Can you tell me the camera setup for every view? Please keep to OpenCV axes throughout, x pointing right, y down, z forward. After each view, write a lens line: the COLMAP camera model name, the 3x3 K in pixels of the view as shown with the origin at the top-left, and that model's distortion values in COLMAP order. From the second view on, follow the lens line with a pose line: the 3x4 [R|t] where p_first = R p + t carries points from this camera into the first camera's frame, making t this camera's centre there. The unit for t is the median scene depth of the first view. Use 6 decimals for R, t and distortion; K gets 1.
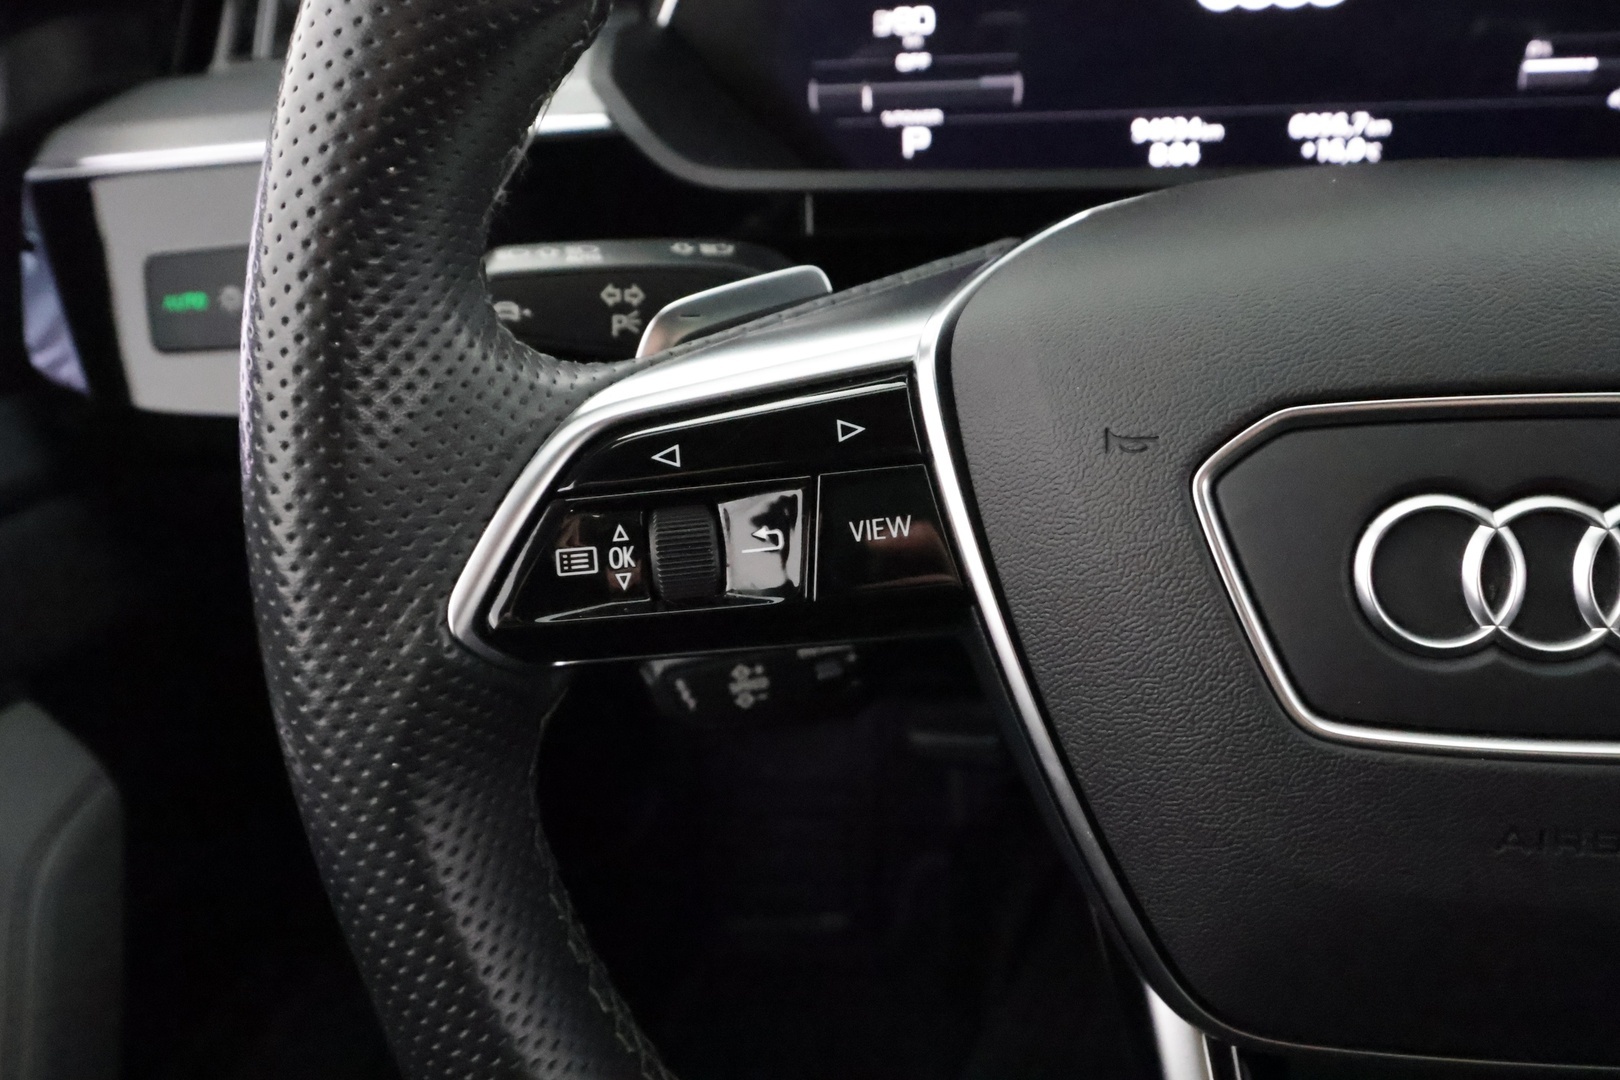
lens RADIAL K [[1298.0, 0, 810.0], [0, 1298.0, 540.0], [0, 0, 1]] dist [0.012199, 0.005031]
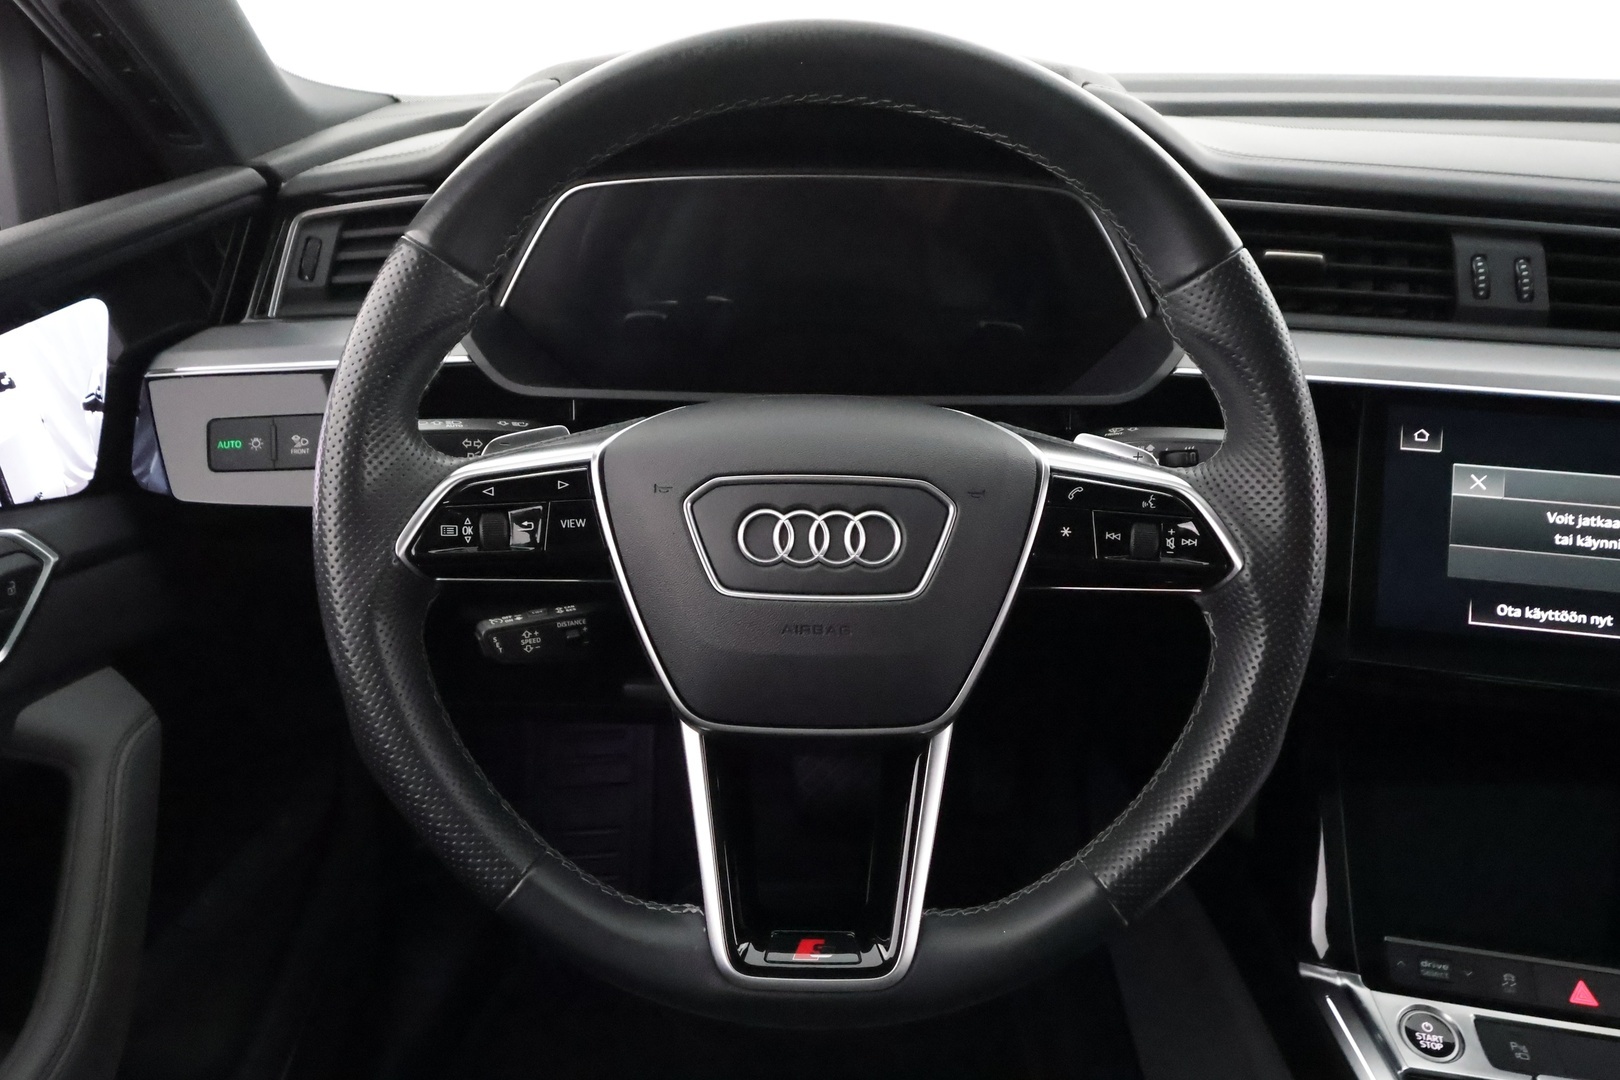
lens RADIAL K [[1190.5, 0, 810.0], [0, 1190.5, 540.0], [0, 0, 1]] dist [0.009722, -0.002714]
pose [[0.991043, 0.039652, 0.127522, 0.217019], [-0.019514, 0.987652, -0.155443, 0.375476], [-0.132111, 0.151562, 0.979579, -1.334535]]
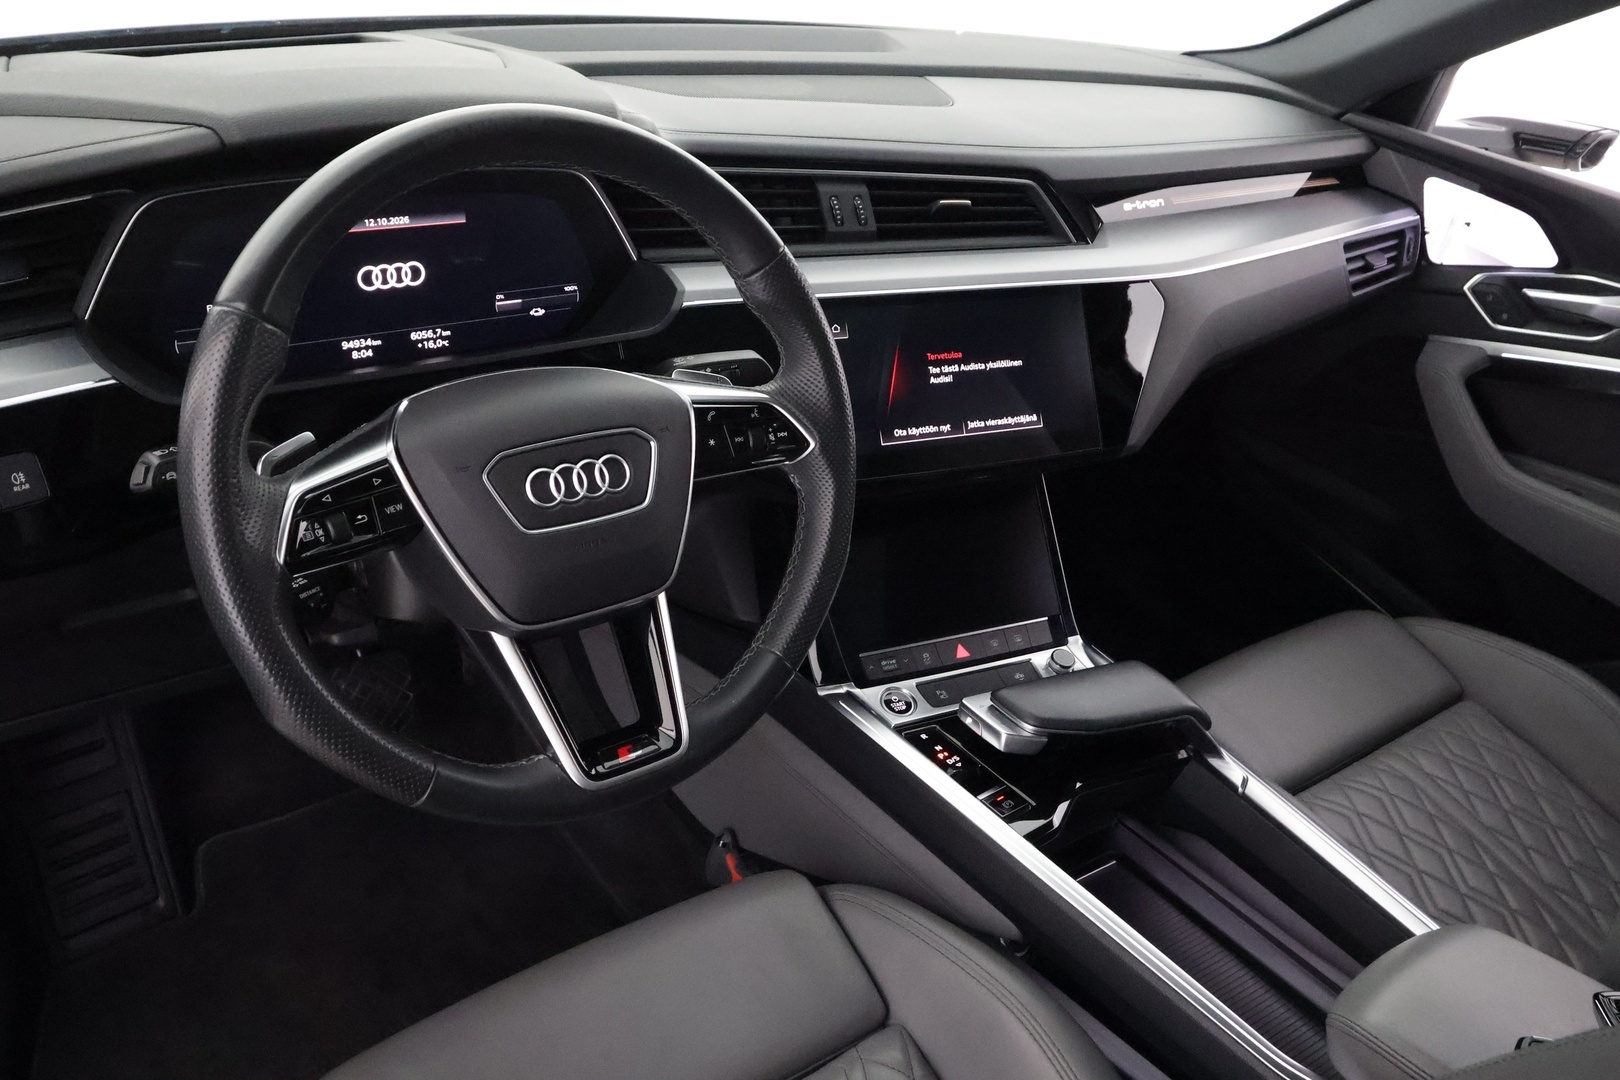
lens RADIAL K [[1298.0, 0, 810.0], [0, 1298.0, 540.0], [0, 0, 1]] dist [0.012199, 0.005031]
pose [[0.717299, -0.199642, 0.667551, -1.406062], [0.235030, 0.971248, 0.037922, 0.192114], [-0.655929, 0.129693, 0.743598, -2.137893]]
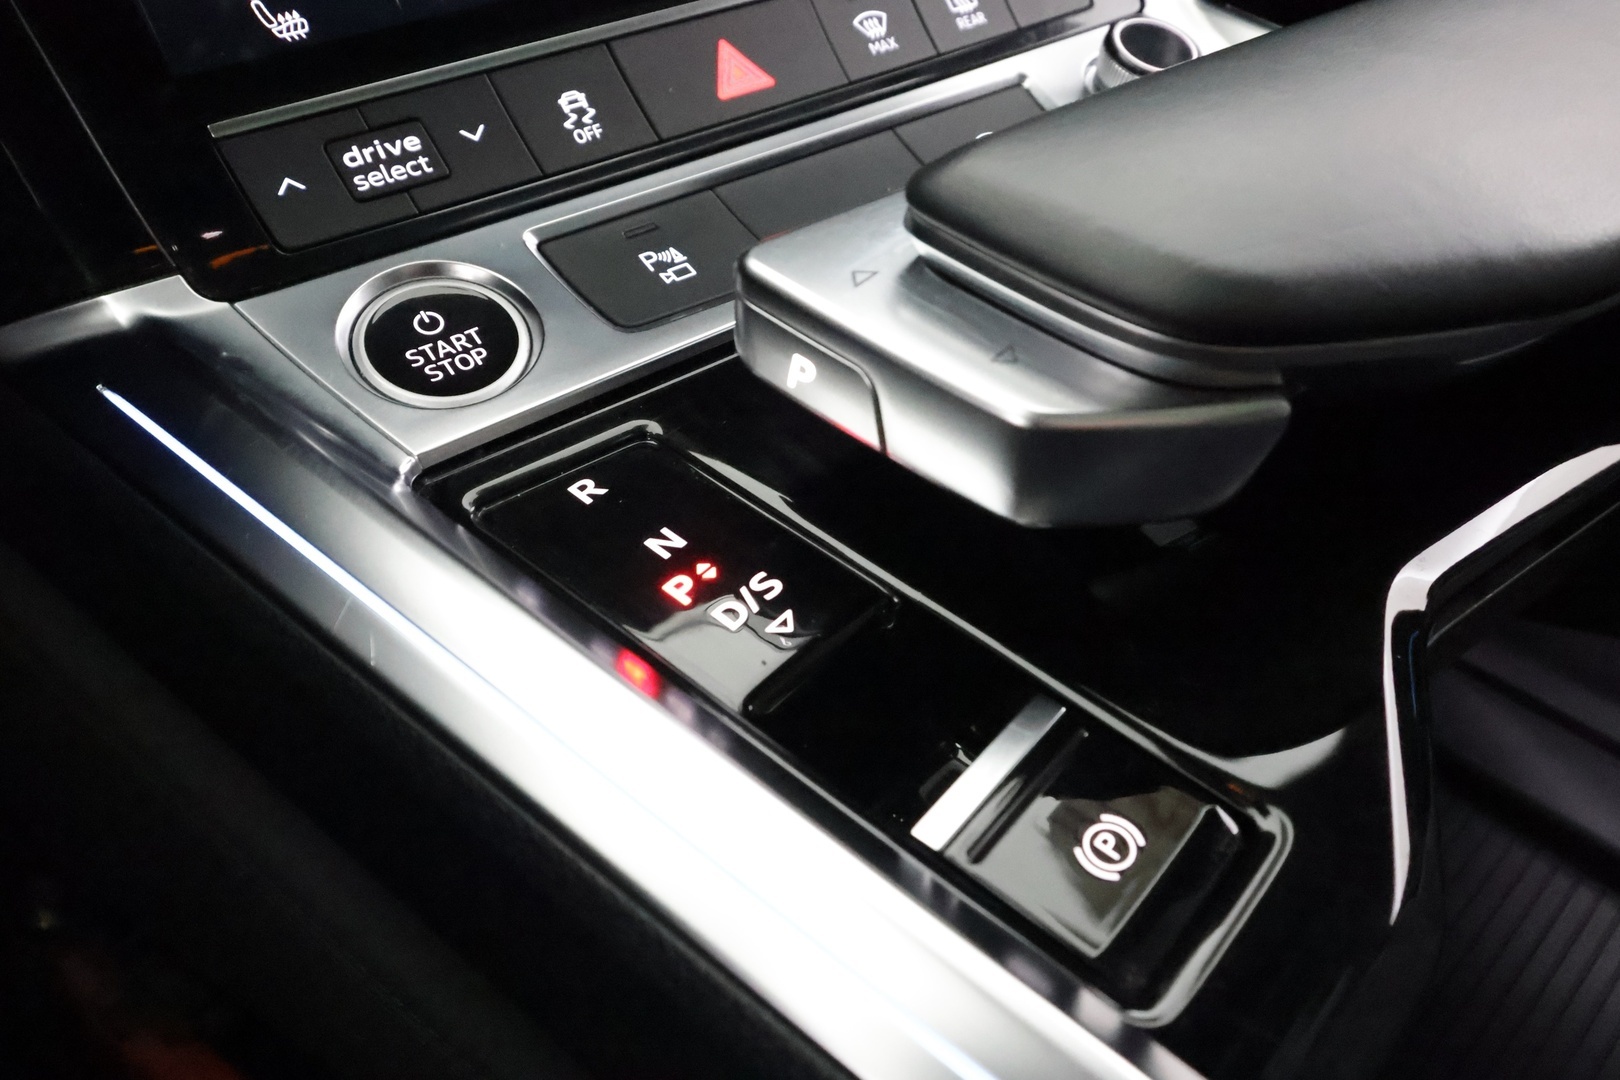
lens RADIAL K [[1351.1, 0, 806.5], [0, 1351.1, 522.3], [0, 0, 1]] dist [0.009262, 0.003188]
pose [[0.593865, -0.477880, 0.647267, 1.596582], [0.370019, 0.876589, 0.307697, 1.009476], [-0.714430, 0.056771, 0.697400, 0.637772]]
